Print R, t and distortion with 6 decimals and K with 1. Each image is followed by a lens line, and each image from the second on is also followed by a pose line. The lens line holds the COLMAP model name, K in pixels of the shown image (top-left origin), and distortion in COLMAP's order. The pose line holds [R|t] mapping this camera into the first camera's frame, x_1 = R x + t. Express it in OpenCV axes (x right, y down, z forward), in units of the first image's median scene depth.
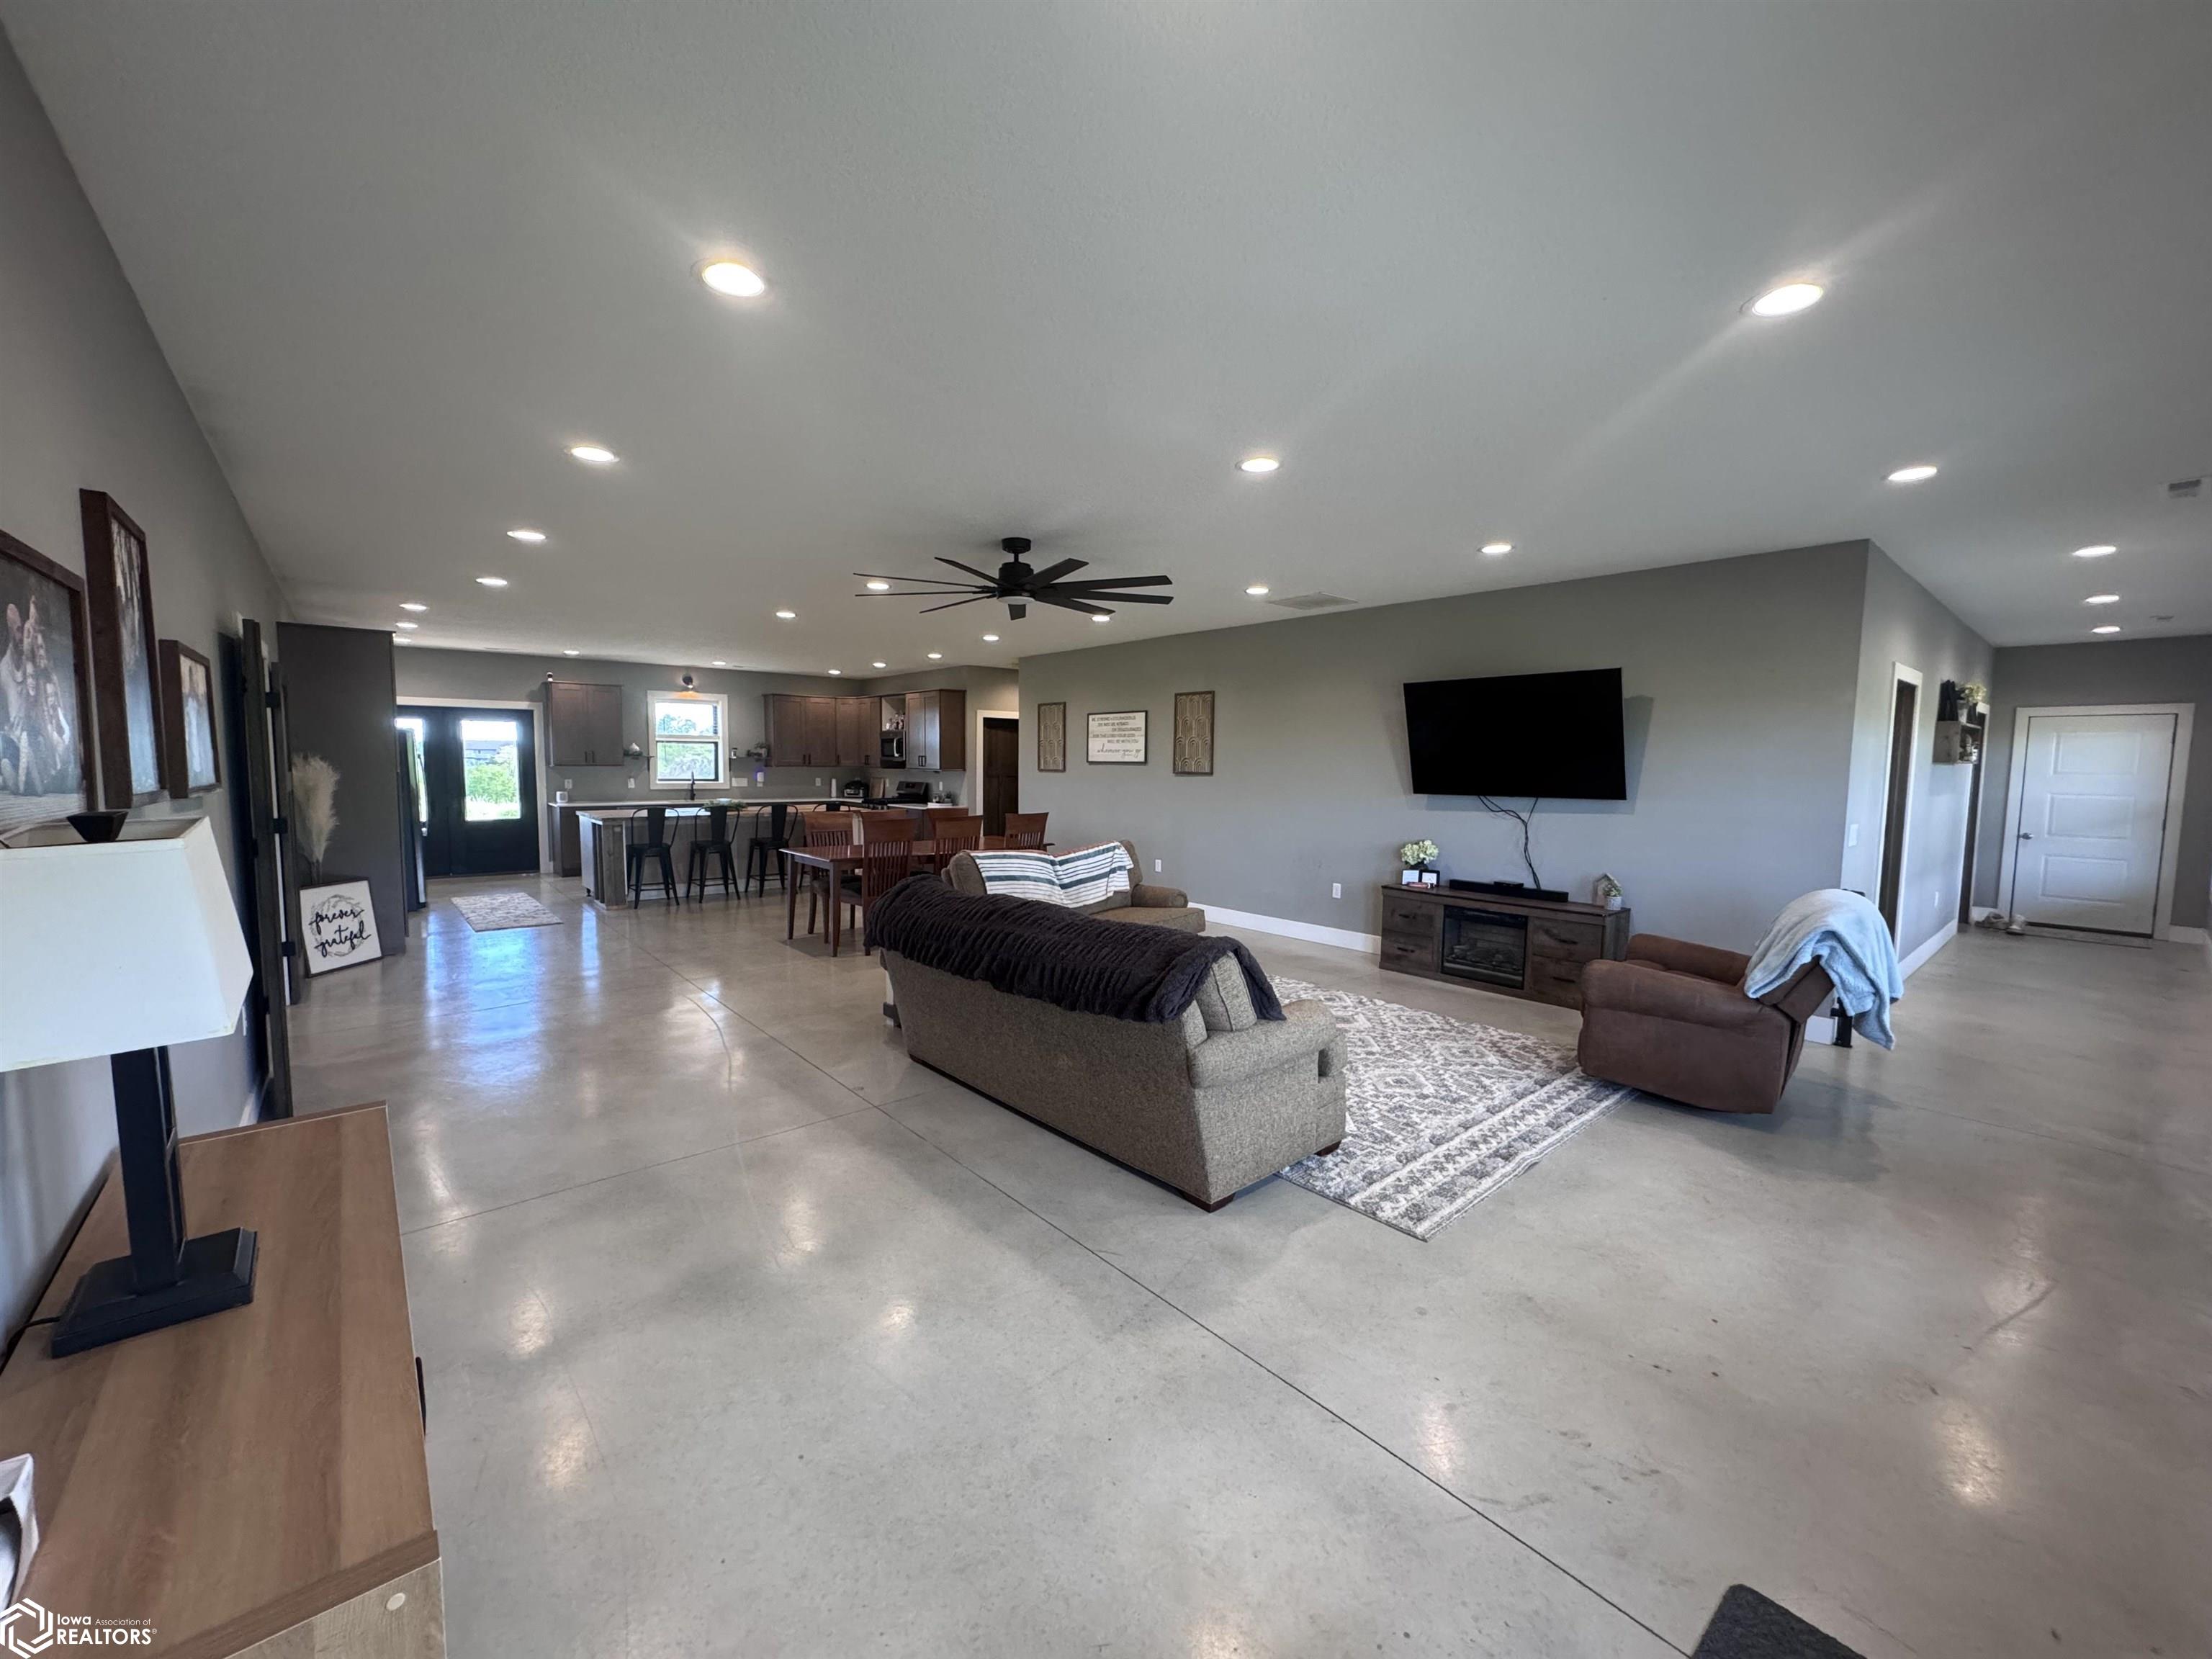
lens RADIAL K [[874.6, 0, 1097.1], [0, 874.6, 836.7], [0, 0, 1]] dist [-0.006925, 0.000472]
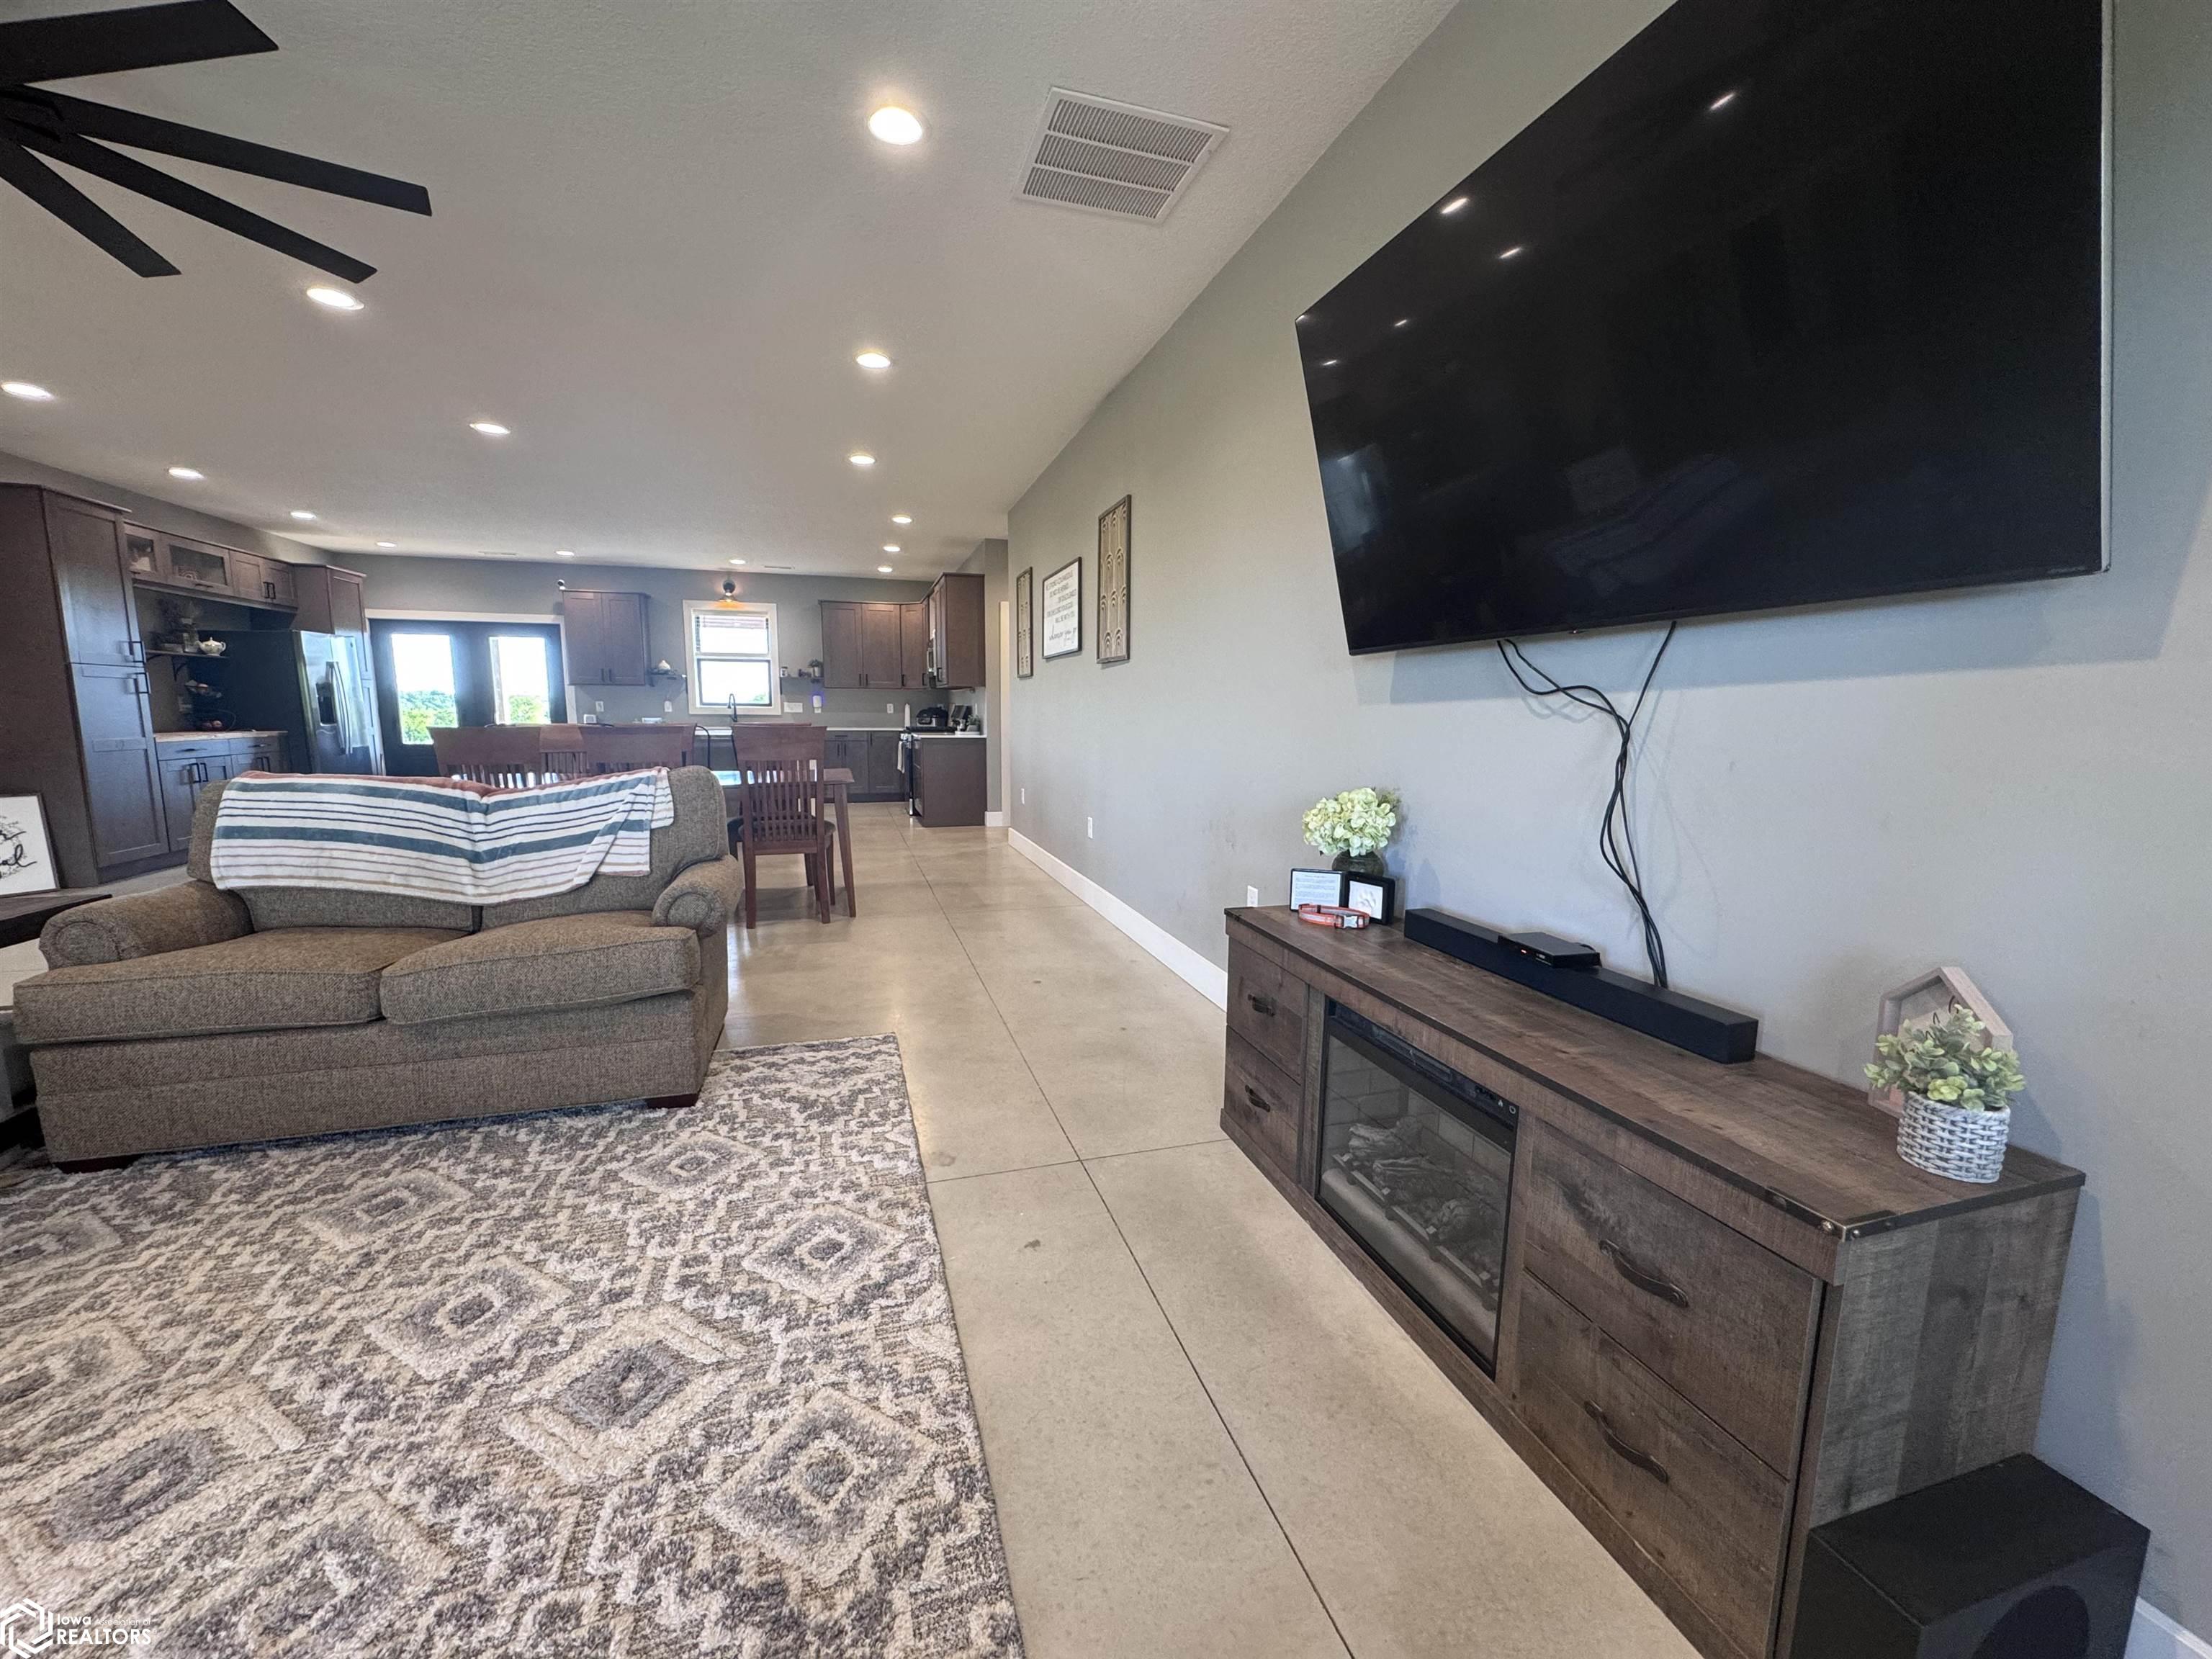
lens RADIAL K [[874.6, 0, 1110.5], [0, 874.6, 826.8], [0, 0, 1]] dist [-0.006925, 0.000472]
pose [[0.918444, 0.049359, -0.392458, 0.419927], [-0.033457, 0.998322, 0.047259, 0.006232], [0.394133, -0.030274, 0.918555, 0.643805]]
